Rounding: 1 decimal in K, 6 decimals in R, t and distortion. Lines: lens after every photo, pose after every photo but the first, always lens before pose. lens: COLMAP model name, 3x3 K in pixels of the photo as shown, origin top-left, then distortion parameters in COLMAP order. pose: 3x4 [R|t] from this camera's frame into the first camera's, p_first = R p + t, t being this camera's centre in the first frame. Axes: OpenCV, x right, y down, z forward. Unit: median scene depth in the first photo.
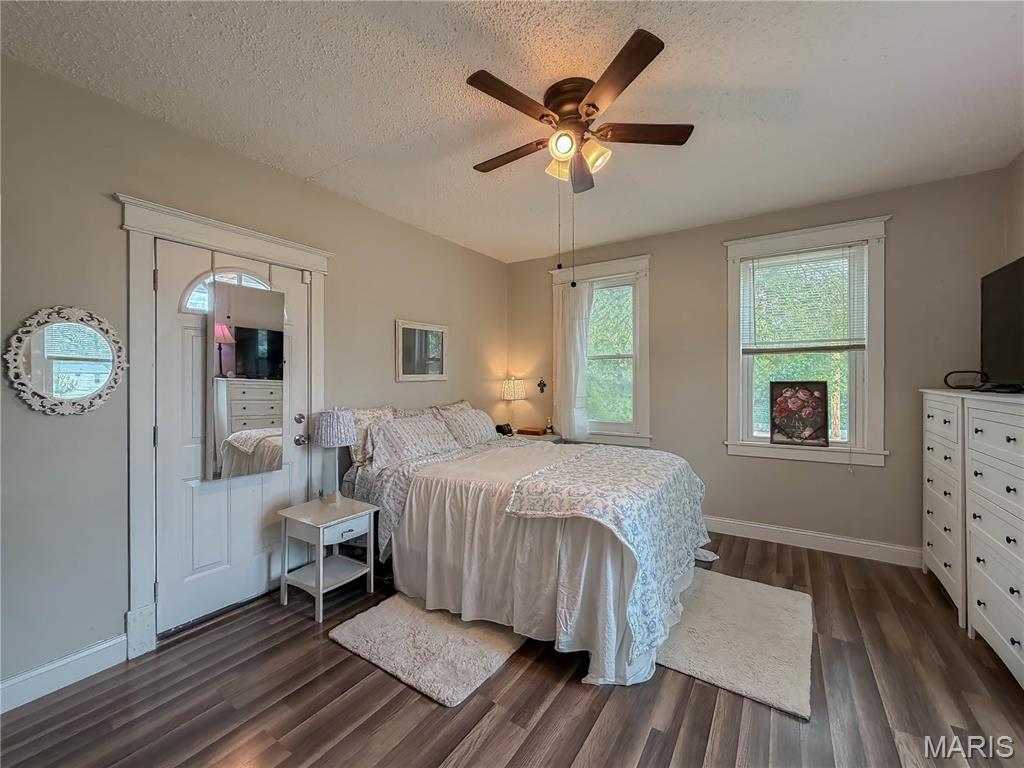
lens RADIAL K [[413.9, 0, 506.2], [0, 413.9, 384.1], [0, 0, 1]] dist [-0.000080, 0.000027]
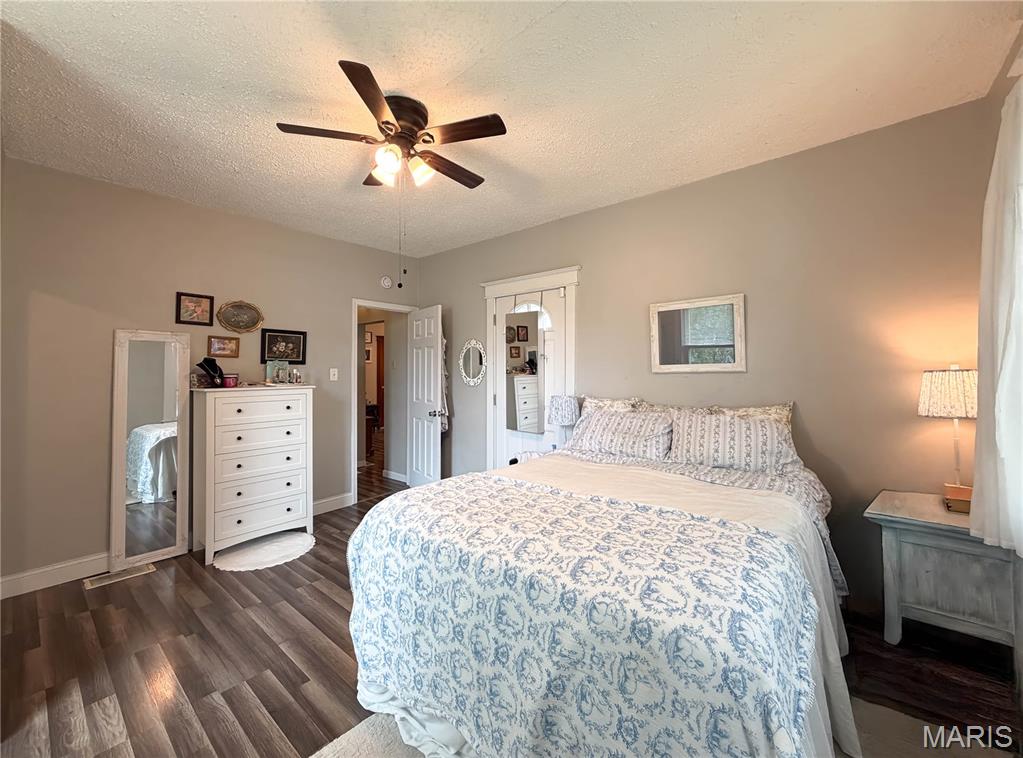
lens RADIAL K [[415.2, 0, 511.5], [0, 415.2, 379.0], [0, 0, 1]] dist [-0.000297, -0.000067]
pose [[-0.103998, 0.016242, -0.994445, 0.724689], [-0.004742, 0.999847, 0.016826, -0.007002], [0.994566, 0.006466, -0.103905, 0.851984]]
